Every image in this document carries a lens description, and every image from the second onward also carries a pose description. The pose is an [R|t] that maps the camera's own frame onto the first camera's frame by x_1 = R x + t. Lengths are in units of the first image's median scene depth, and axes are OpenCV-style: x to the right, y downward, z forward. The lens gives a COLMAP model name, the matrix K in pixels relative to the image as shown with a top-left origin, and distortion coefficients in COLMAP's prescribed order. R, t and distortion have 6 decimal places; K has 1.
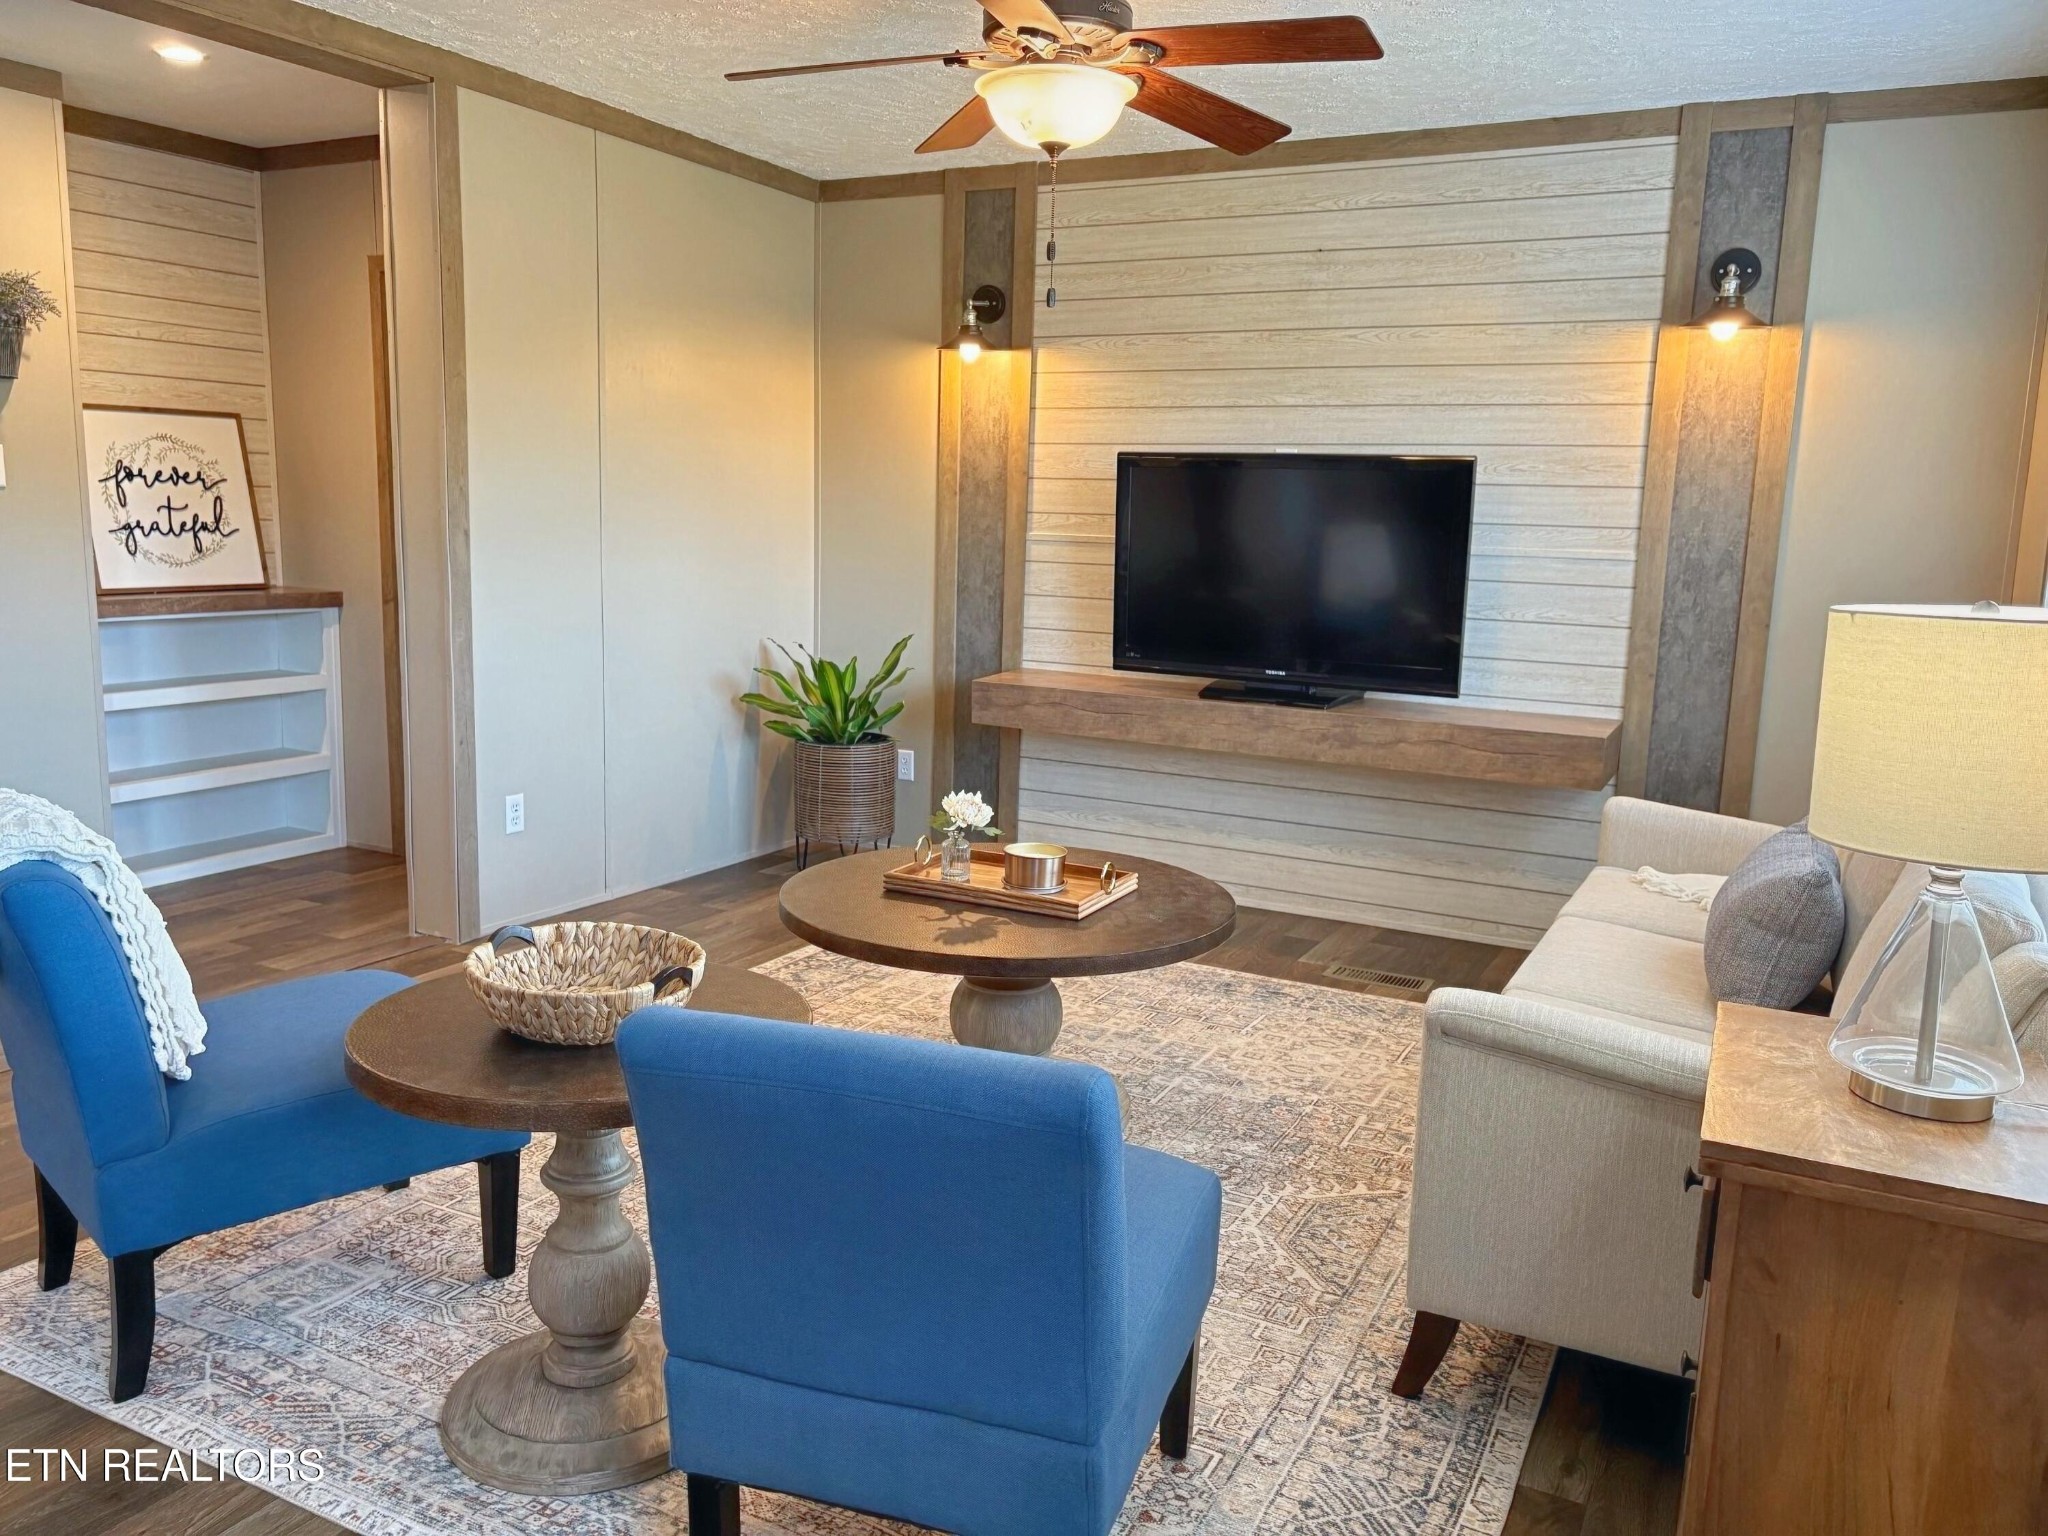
lens RADIAL K [[1525.2, 0, 1002.7], [0, 1525.2, 804.2], [0, 0, 1]] dist [0.092499, -0.163304]
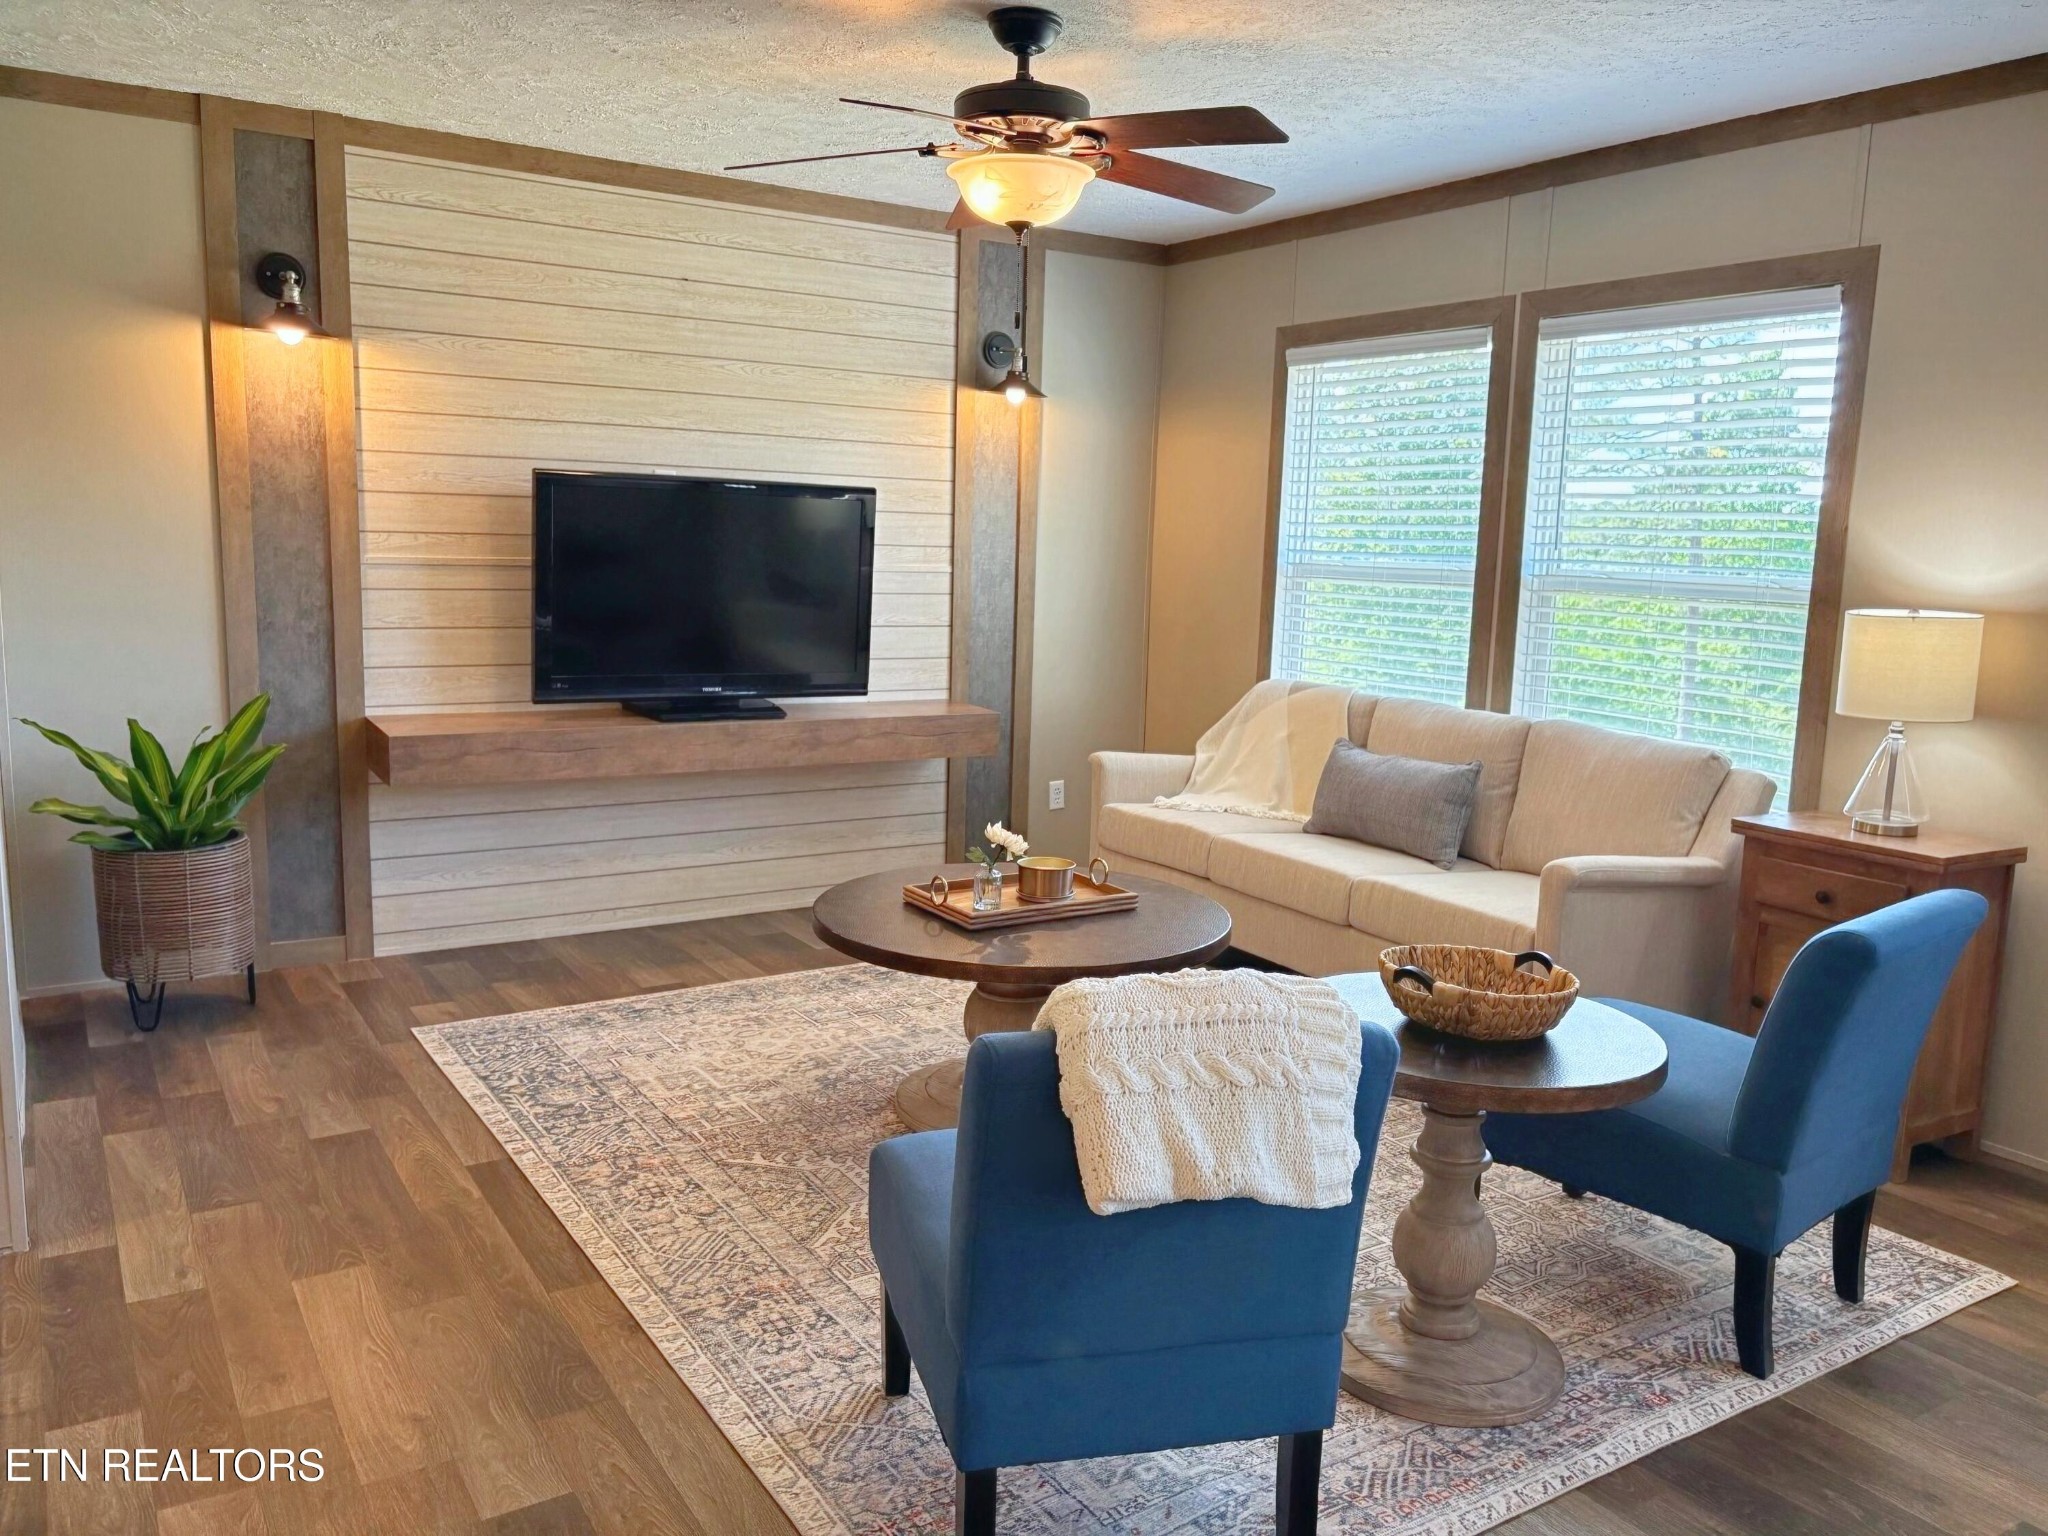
lens RADIAL K [[1525.2, 0, 1002.7], [0, 1525.2, 804.2], [0, 0, 1]] dist [0.092499, -0.163304]
pose [[0.502659, -0.162573, 0.849060, -0.592023], [0.156357, 0.983057, 0.095663, -0.075490], [-0.850227, 0.084671, 0.519562, 0.297812]]
